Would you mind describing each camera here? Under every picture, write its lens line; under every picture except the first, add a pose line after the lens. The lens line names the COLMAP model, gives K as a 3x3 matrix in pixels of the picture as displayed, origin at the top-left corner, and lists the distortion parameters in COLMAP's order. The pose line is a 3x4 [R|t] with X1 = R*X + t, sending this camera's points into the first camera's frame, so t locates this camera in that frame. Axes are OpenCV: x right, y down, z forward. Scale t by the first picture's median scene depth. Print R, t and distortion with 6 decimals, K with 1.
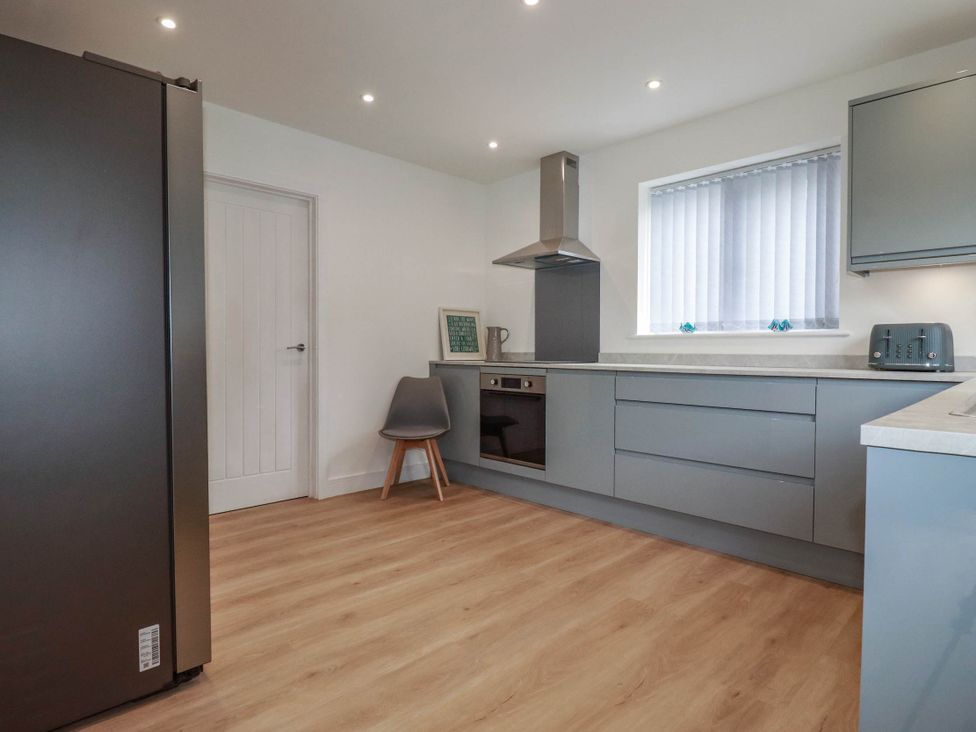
lens RADIAL K [[529.1, 0, 486.0], [0, 529.1, 365.2], [0, 0, 1]] dist [-0.003560, -0.005887]
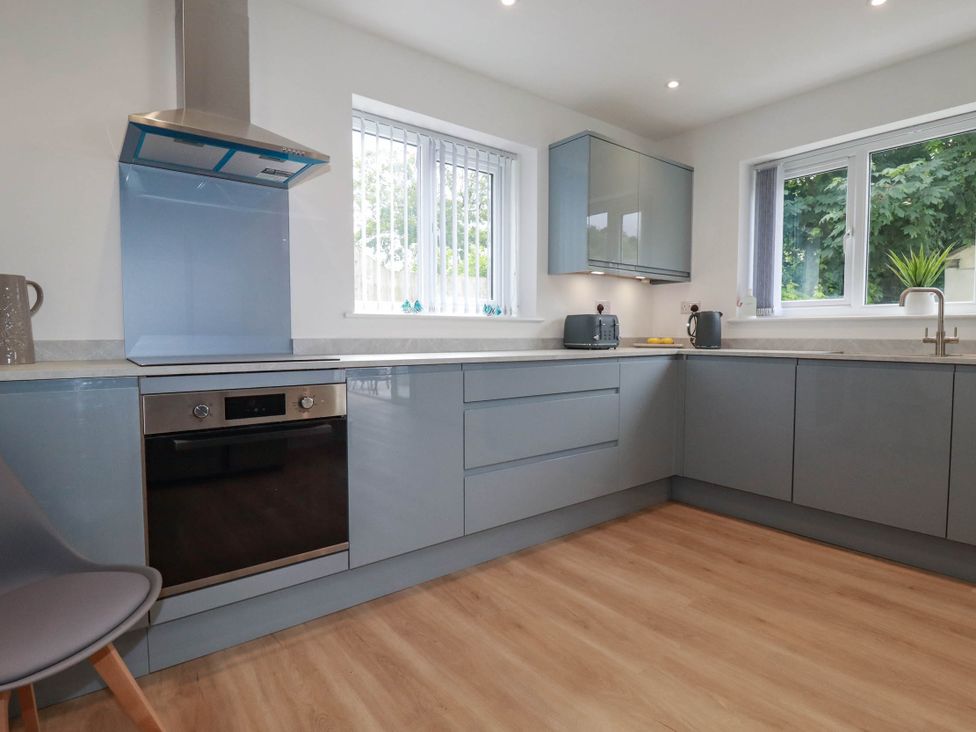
lens RADIAL K [[529.1, 0, 486.7], [0, 529.1, 360.5], [0, 0, 1]] dist [-0.003560, -0.005887]
pose [[0.107308, -0.057712, 0.992549, -0.489740], [0.023947, 0.998174, 0.055450, -0.035029], [-0.993937, 0.017818, 0.108495, 0.921026]]
